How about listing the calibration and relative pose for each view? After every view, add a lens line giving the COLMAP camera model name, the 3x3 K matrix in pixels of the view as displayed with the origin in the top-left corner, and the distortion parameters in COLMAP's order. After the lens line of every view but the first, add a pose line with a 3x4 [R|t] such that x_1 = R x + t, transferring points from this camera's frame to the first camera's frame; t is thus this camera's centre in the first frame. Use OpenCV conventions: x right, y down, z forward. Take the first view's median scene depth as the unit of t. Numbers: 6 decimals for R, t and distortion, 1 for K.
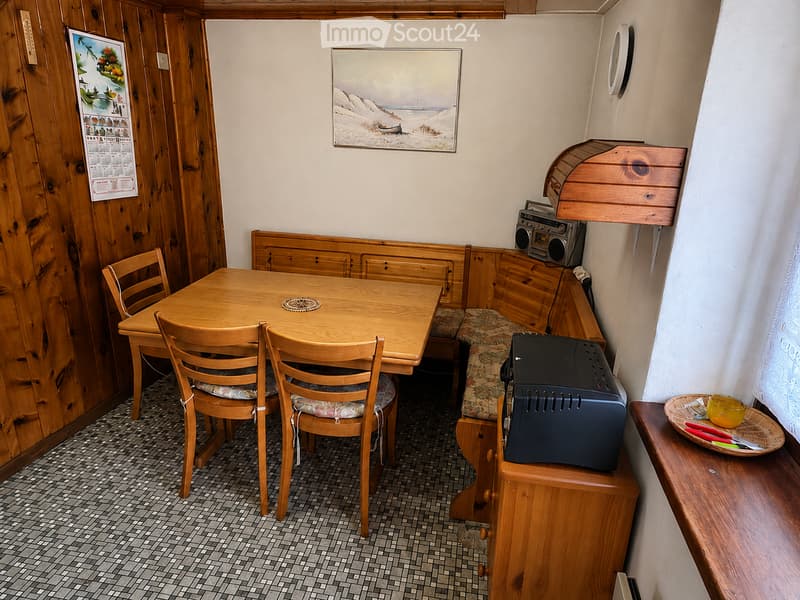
lens RADIAL K [[584.8, 0, 407.0], [0, 584.8, 300.6], [0, 0, 1]] dist [-0.009042, -0.006657]
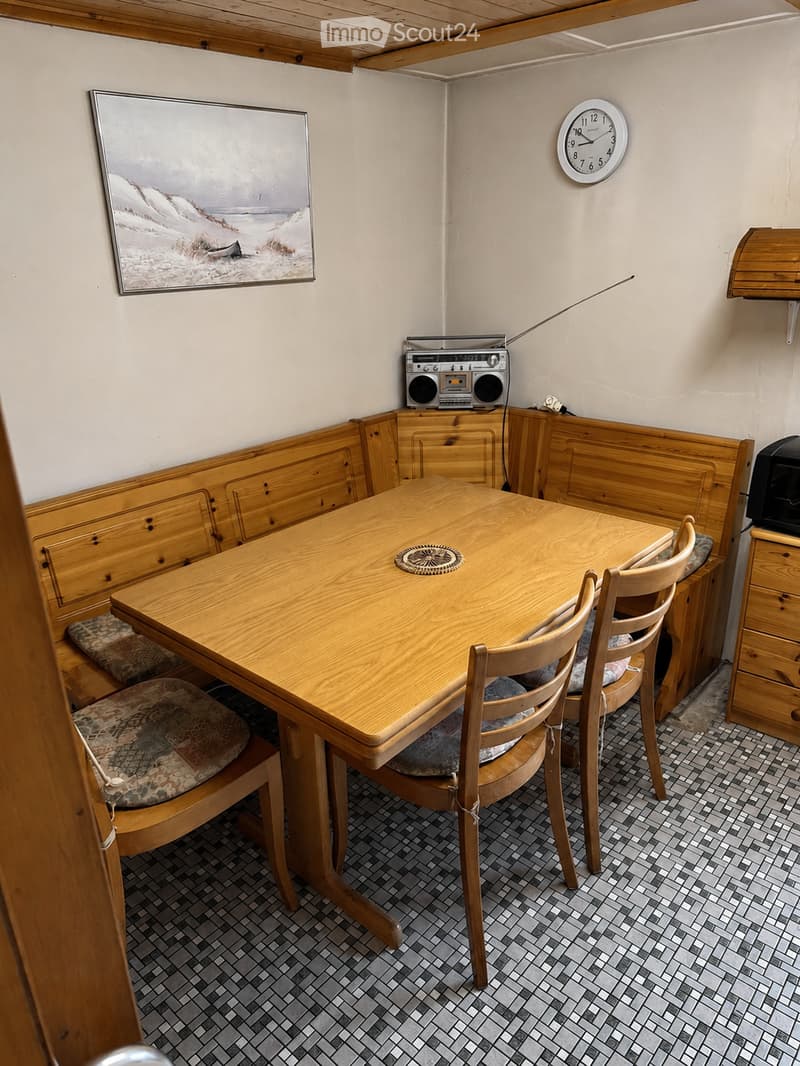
lens RADIAL K [[779.2, 0, 406.9], [0, 779.2, 538.6], [0, 0, 1]] dist [-0.009042, -0.006657]
pose [[0.488743, -0.361567, 0.793977, -0.633238], [0.296200, 0.924790, 0.238808, -0.165519], [-0.820607, 0.118460, 0.559081, 0.477187]]
